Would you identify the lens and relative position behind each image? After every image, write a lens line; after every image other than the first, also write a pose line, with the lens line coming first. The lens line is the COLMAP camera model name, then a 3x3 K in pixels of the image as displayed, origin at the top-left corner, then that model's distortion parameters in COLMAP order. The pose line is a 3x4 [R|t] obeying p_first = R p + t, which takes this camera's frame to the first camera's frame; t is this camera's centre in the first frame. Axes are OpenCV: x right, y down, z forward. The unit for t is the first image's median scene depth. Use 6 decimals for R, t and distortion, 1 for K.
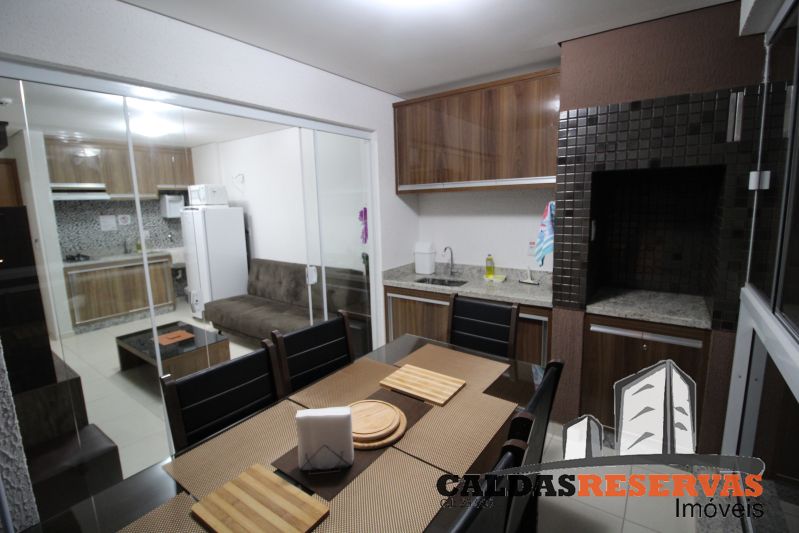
lens RADIAL K [[370.6, 0, 398.2], [0, 370.6, 257.9], [0, 0, 1]] dist [-0.009684, -0.003928]
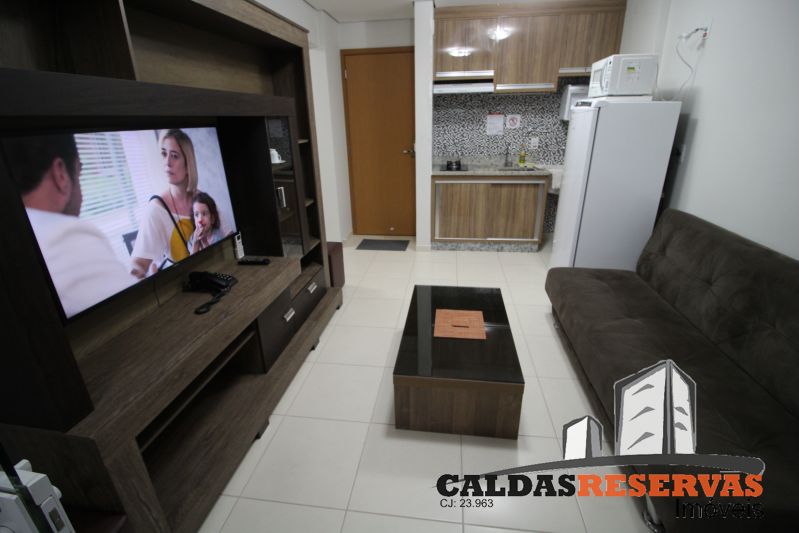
lens RADIAL K [[370.6, 0, 401.9], [0, 370.6, 258.8], [0, 0, 1]] dist [-0.009684, -0.003928]
pose [[0.476237, 0.328714, -0.815564, -0.134695], [-0.125811, 0.943427, 0.306784, -0.043552], [0.870270, -0.043495, 0.490651, 0.437577]]
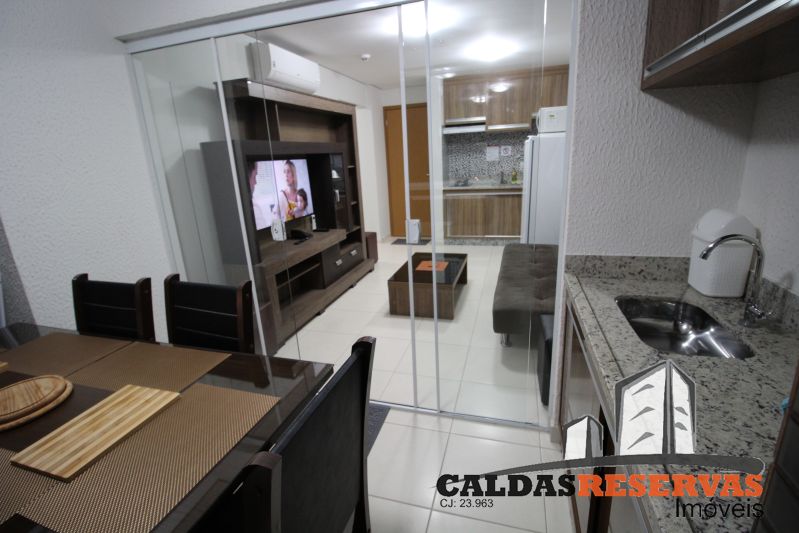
lens RADIAL K [[370.6, 0, 400.8], [0, 370.6, 257.0], [0, 0, 1]] dist [-0.009684, -0.003928]
pose [[0.330121, 0.261676, -0.906943, 0.219936], [-0.098961, 0.965107, 0.242437, -0.040551], [0.938737, 0.009719, 0.344498, 0.386883]]
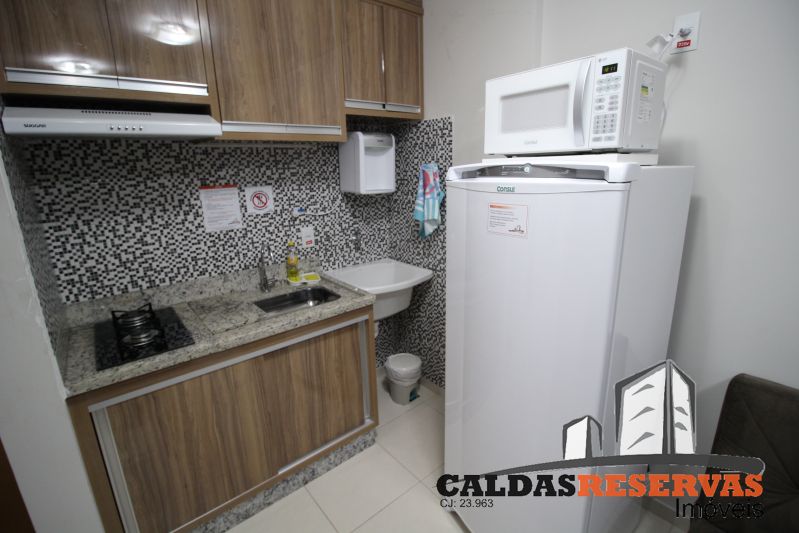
lens RADIAL K [[370.6, 0, 398.2], [0, 370.6, 259.3], [0, 0, 1]] dist [-0.009684, -0.003928]
pose [[0.967673, 0.061433, -0.244611, -0.561491], [-0.035856, 0.993539, 0.107679, -0.097823], [0.249646, -0.095428, 0.963624, 0.731792]]
